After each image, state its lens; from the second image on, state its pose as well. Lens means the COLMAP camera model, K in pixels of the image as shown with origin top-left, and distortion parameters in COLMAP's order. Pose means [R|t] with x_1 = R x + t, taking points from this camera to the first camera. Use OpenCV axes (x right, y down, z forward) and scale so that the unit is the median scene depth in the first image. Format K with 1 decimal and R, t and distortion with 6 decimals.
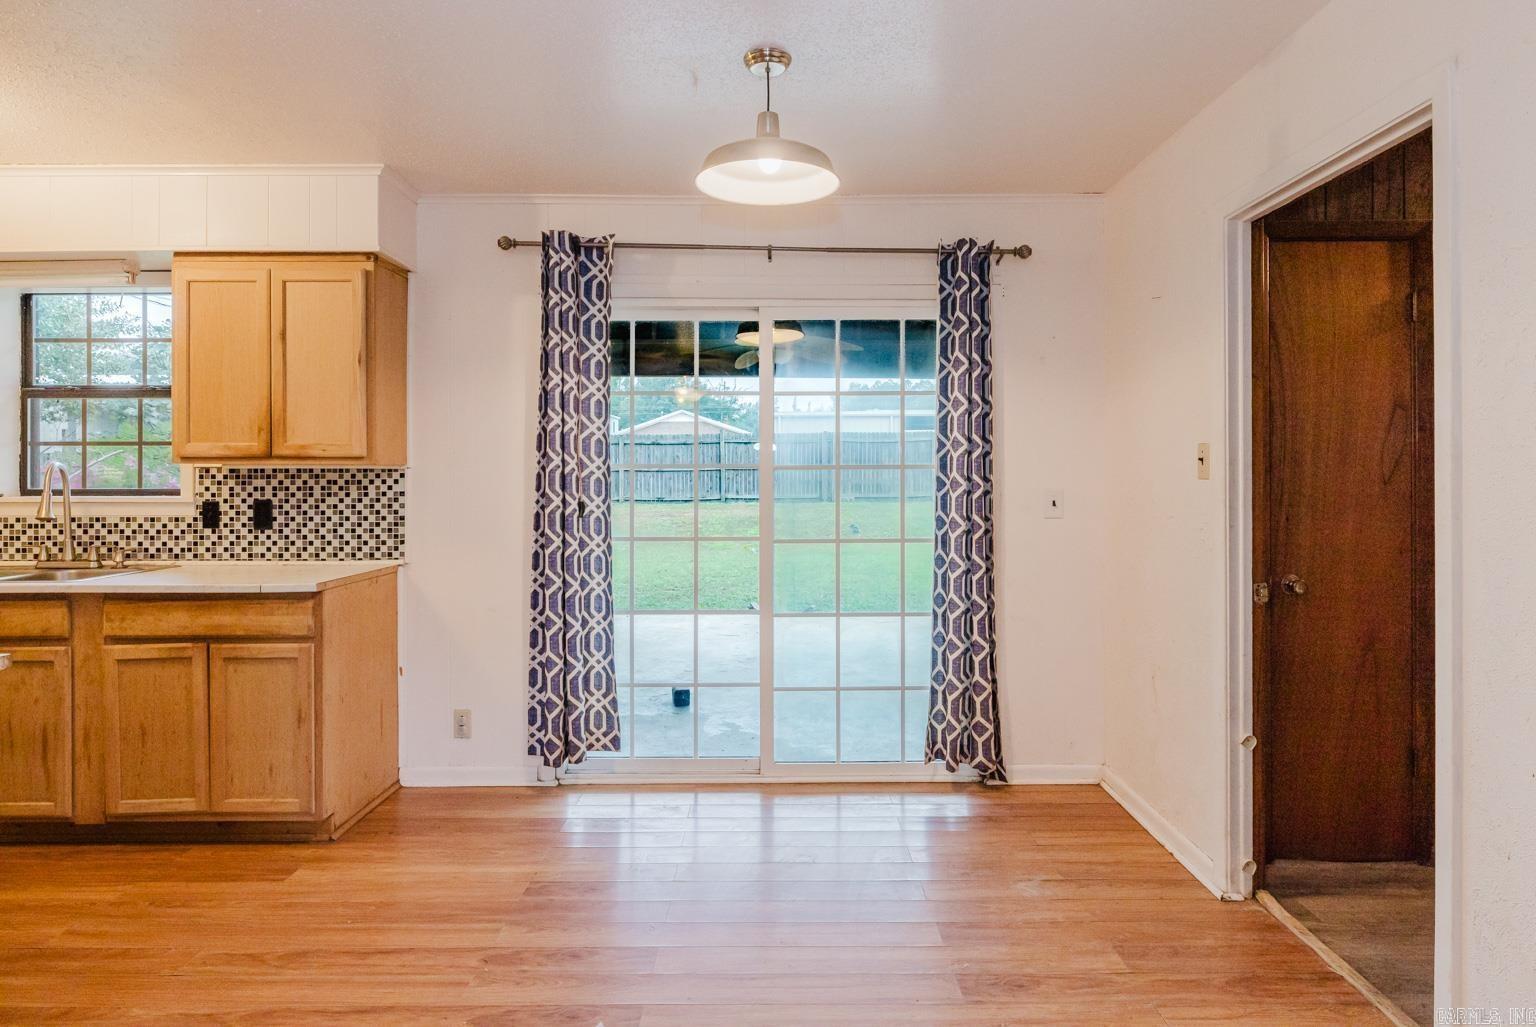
lens RADIAL K [[854.4, 0, 771.3], [0, 854.4, 473.9], [0, 0, 1]] dist [-0.001225, -0.000769]
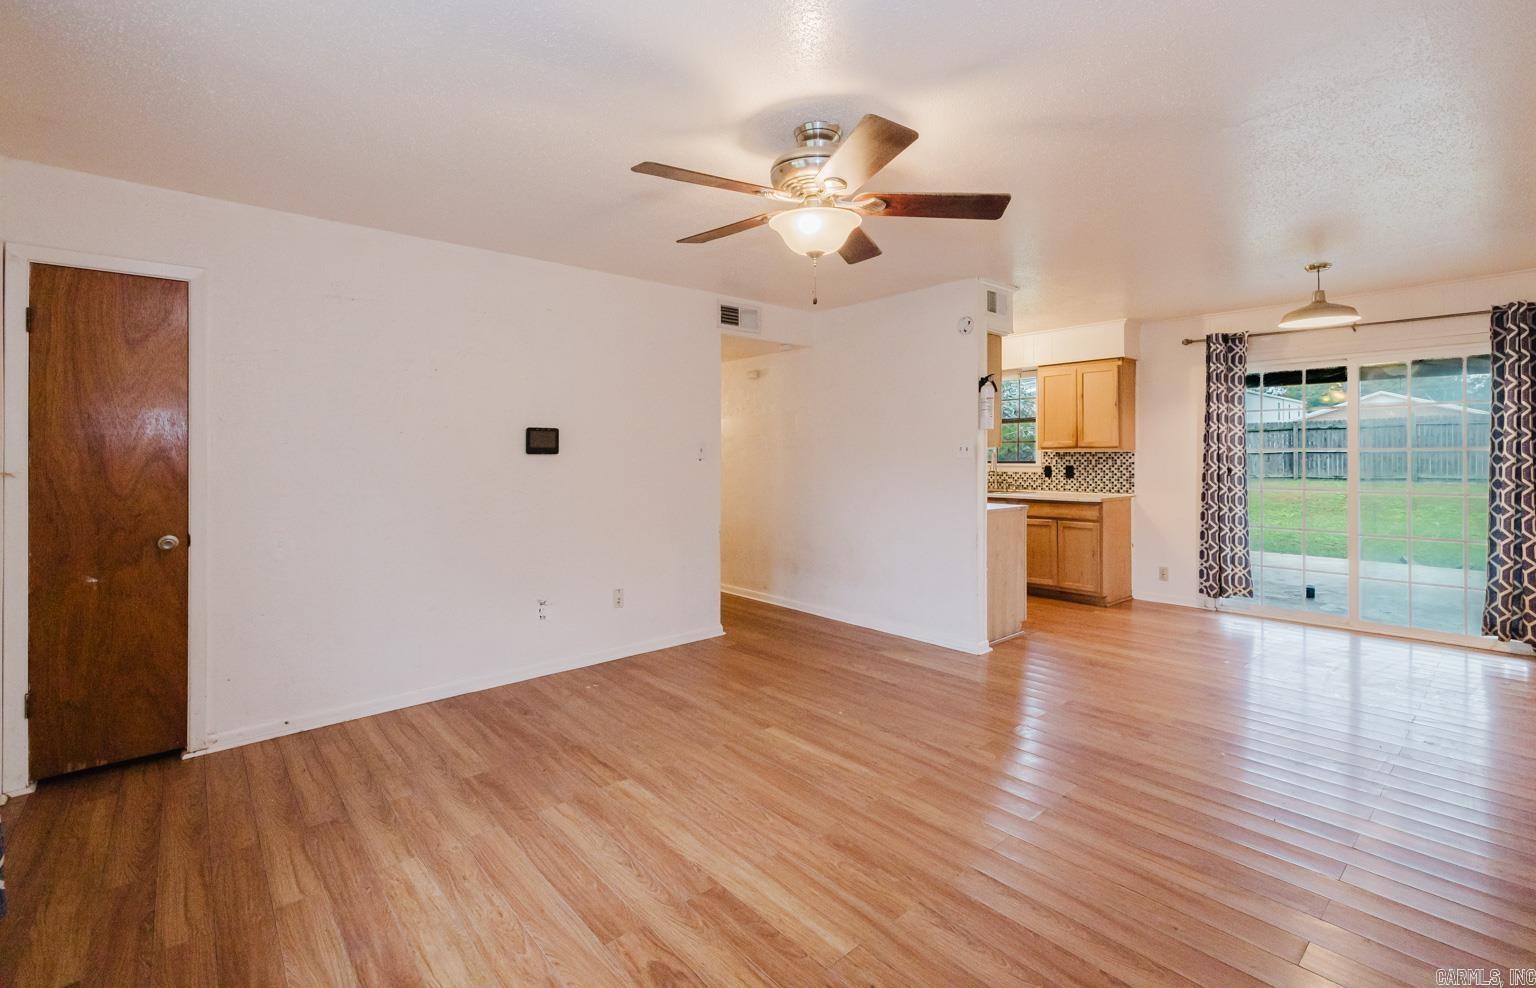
lens RADIAL K [[655.1, 0, 793.0], [0, 655.1, 458.9], [0, 0, 1]] dist [0.000967, -0.000043]
pose [[0.666475, 0.001177, -0.745527, 0.233790], [0.002103, 0.999992, 0.003458, 0.004740], [0.745525, -0.003872, 0.666467, -0.757740]]
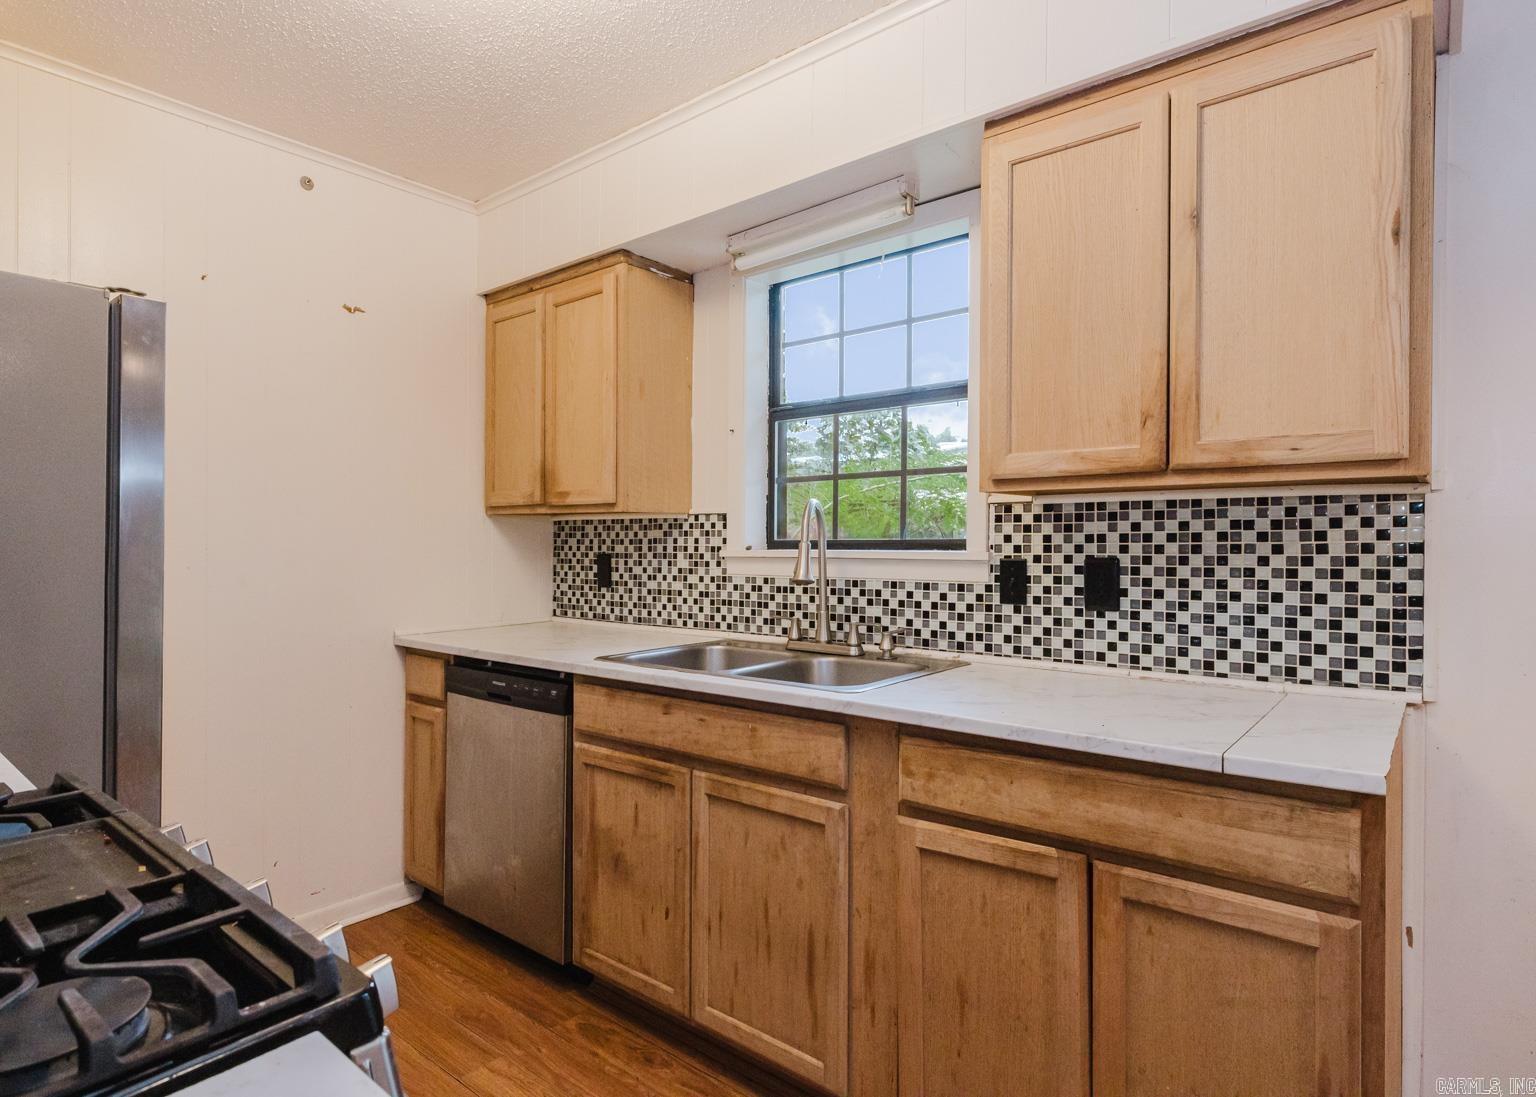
lens RADIAL K [[838.4, 0, 770.3], [0, 838.4, 515.5], [0, 0, 1]] dist [-0.001615, -0.002739]
pose [[0.770760, -0.020164, -0.636807, -0.419461], [0.000067, 0.999502, -0.031568, 0.020321], [0.637126, 0.024289, 0.770377, 0.443421]]
